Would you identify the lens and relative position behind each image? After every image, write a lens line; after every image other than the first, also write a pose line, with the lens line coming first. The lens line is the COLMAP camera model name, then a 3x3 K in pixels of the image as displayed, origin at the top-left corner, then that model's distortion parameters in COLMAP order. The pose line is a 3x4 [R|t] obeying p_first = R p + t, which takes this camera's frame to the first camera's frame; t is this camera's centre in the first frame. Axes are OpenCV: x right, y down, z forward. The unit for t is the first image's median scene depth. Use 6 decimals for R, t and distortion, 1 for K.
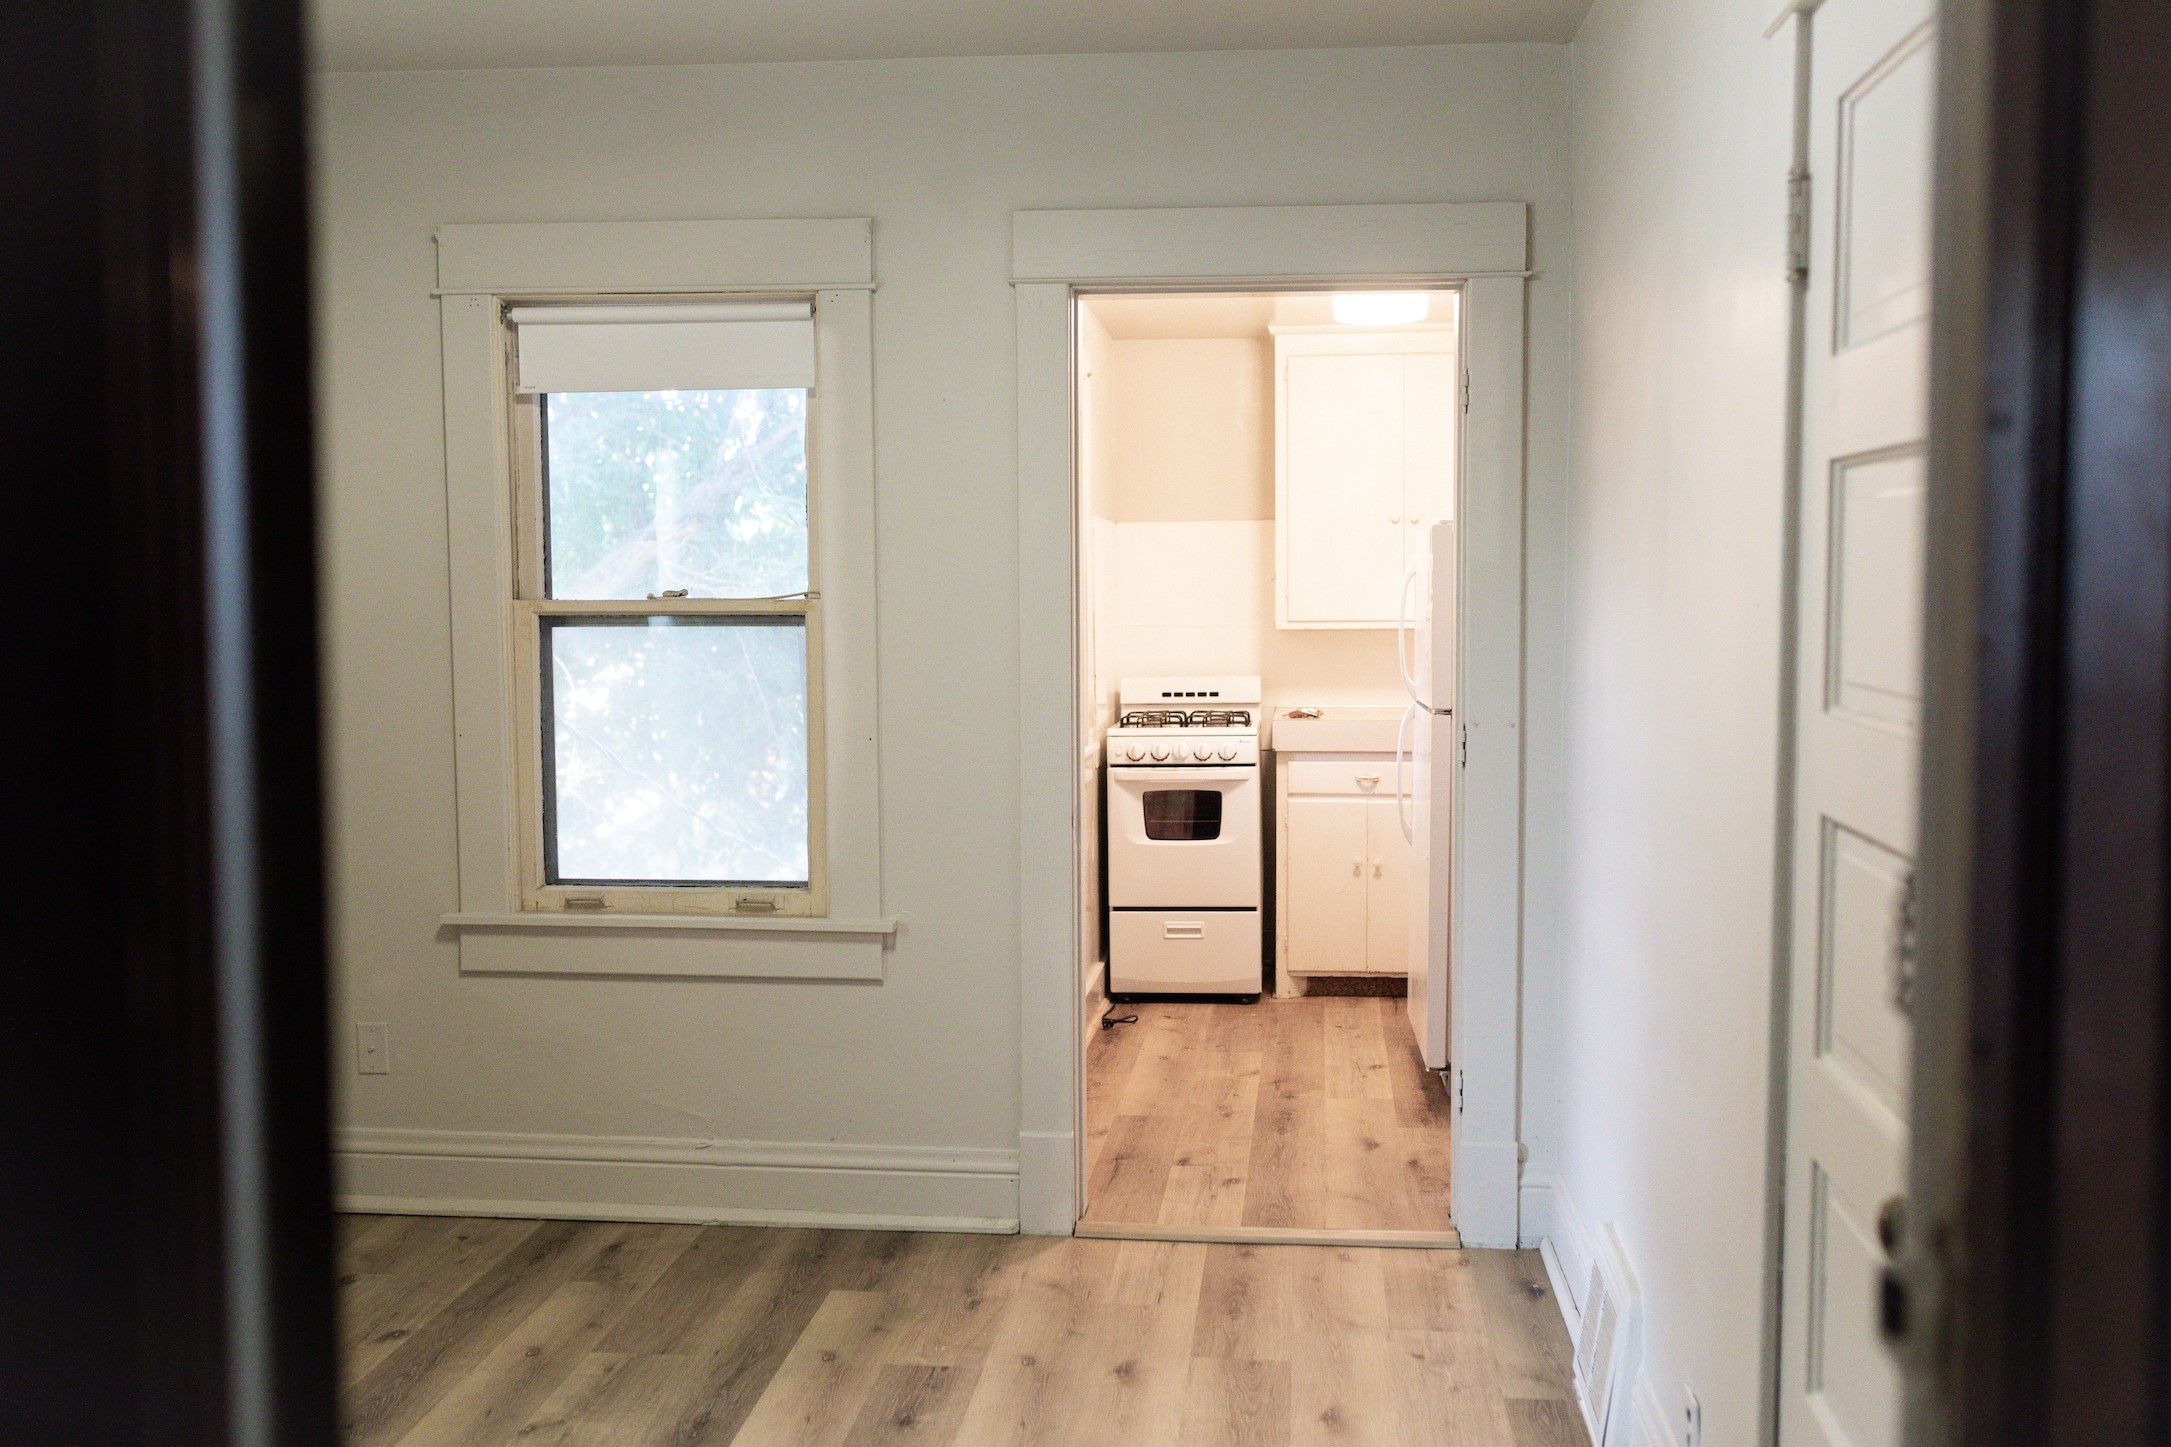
lens RADIAL K [[2107.9, 0, 1085.5], [0, 2107.9, 723.5], [0, 0, 1]] dist [-0.013062, -0.007101]
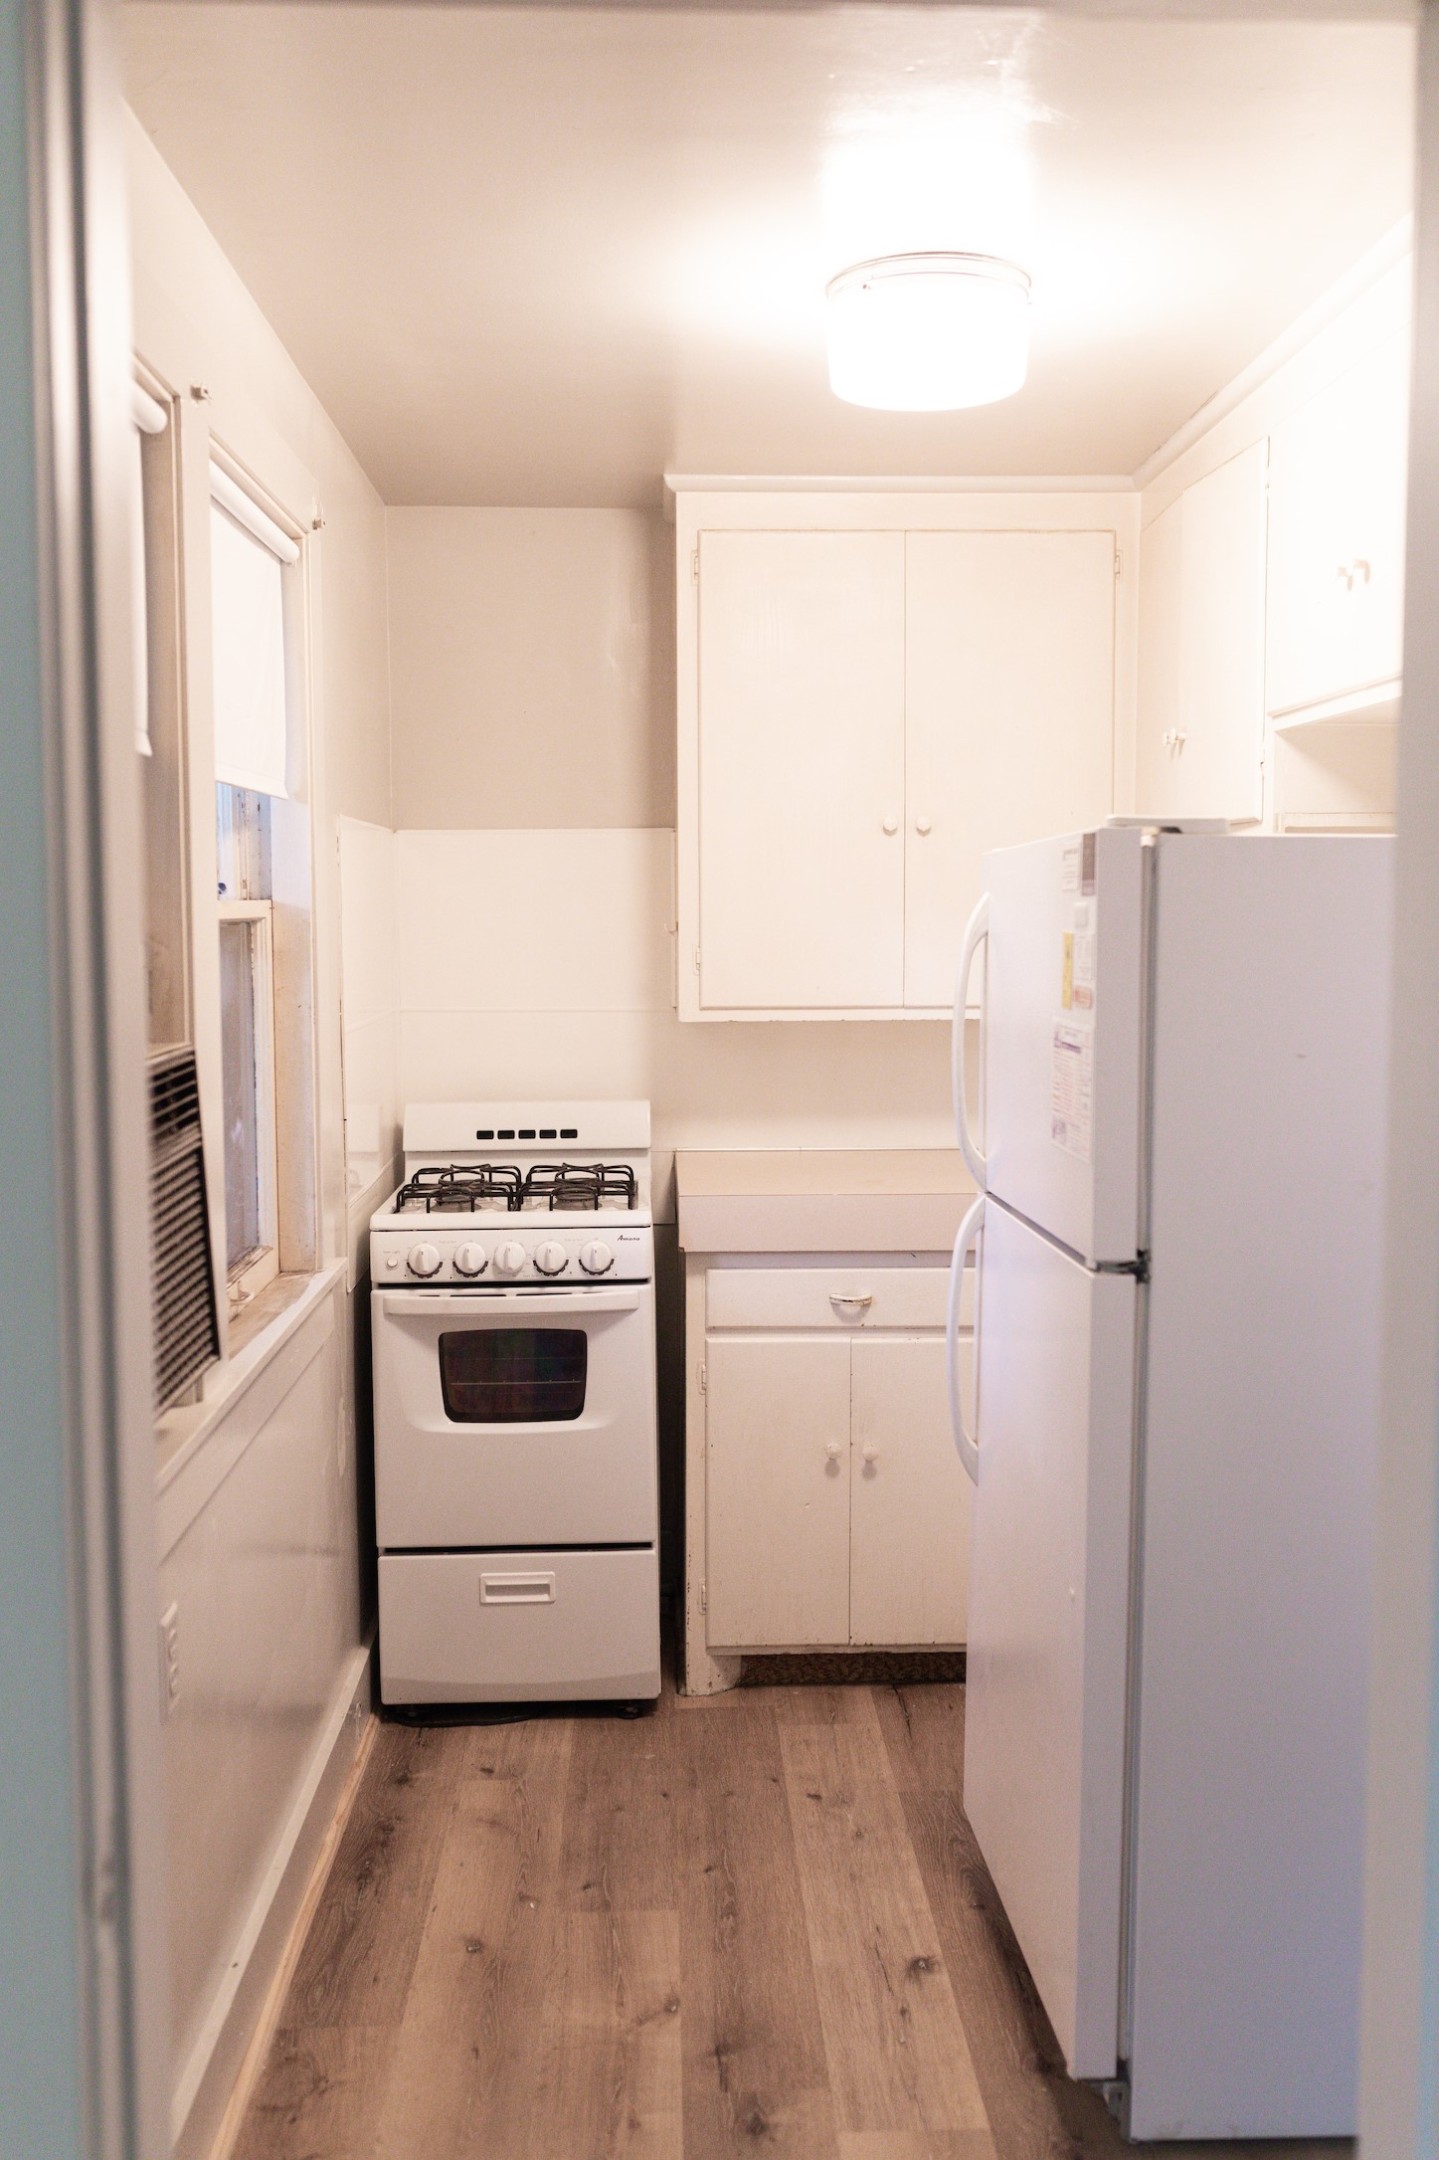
lens RADIAL K [[2097.2, 0, 719.5], [0, 2097.2, 1080.0], [0, 0, 1]] dist [-0.013062, -0.007101]
pose [[0.990318, -0.006903, 0.138644, 0.024425], [0.004763, 0.999864, 0.015759, -0.039692], [-0.138734, -0.014946, 0.990217, 0.463381]]
